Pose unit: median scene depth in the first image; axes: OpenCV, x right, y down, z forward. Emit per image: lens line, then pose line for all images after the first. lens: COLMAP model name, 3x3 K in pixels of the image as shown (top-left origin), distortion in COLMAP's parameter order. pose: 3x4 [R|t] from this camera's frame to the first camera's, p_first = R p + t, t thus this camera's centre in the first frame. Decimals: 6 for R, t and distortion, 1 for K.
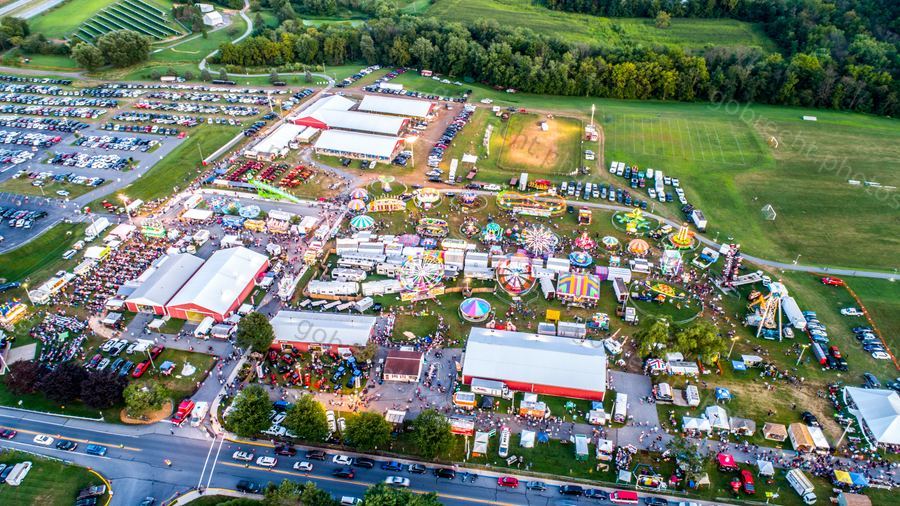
lens RADIAL K [[610.8, 0, 452.4], [0, 610.8, 259.1], [0, 0, 1]] dist [-0.009382, 0.005369]
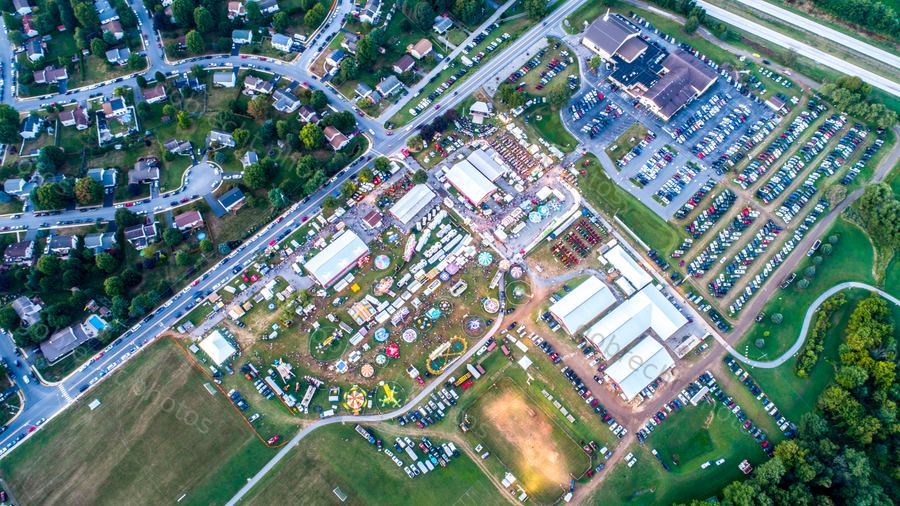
lens RADIAL K [[596.7, 0, 451.9], [0, 596.7, 276.4], [0, 0, 1]] dist [-0.008991, 0.005764]
pose [[-0.590150, 0.726888, -0.351221, 0.562966], [-0.474239, 0.039929, 0.879490, -1.579162], [0.653315, 0.685594, 0.321154, 0.477240]]
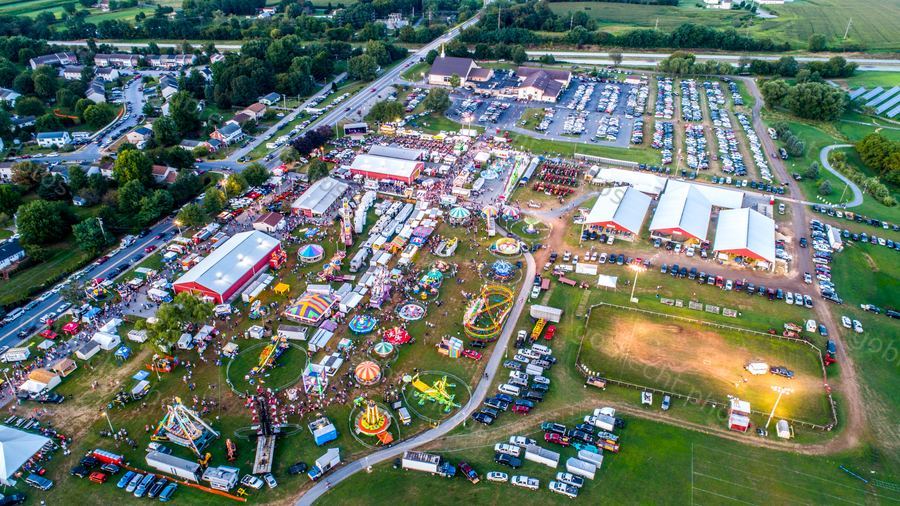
lens RADIAL K [[596.7, 0, 451.9], [0, 596.7, 276.4], [0, 0, 1]] dist [-0.008991, 0.005764]
pose [[-0.132814, 0.531034, -0.836877, 0.894920], [-0.576688, 0.645314, 0.501000, -0.564936], [0.806096, 0.549157, 0.220534, 0.872948]]
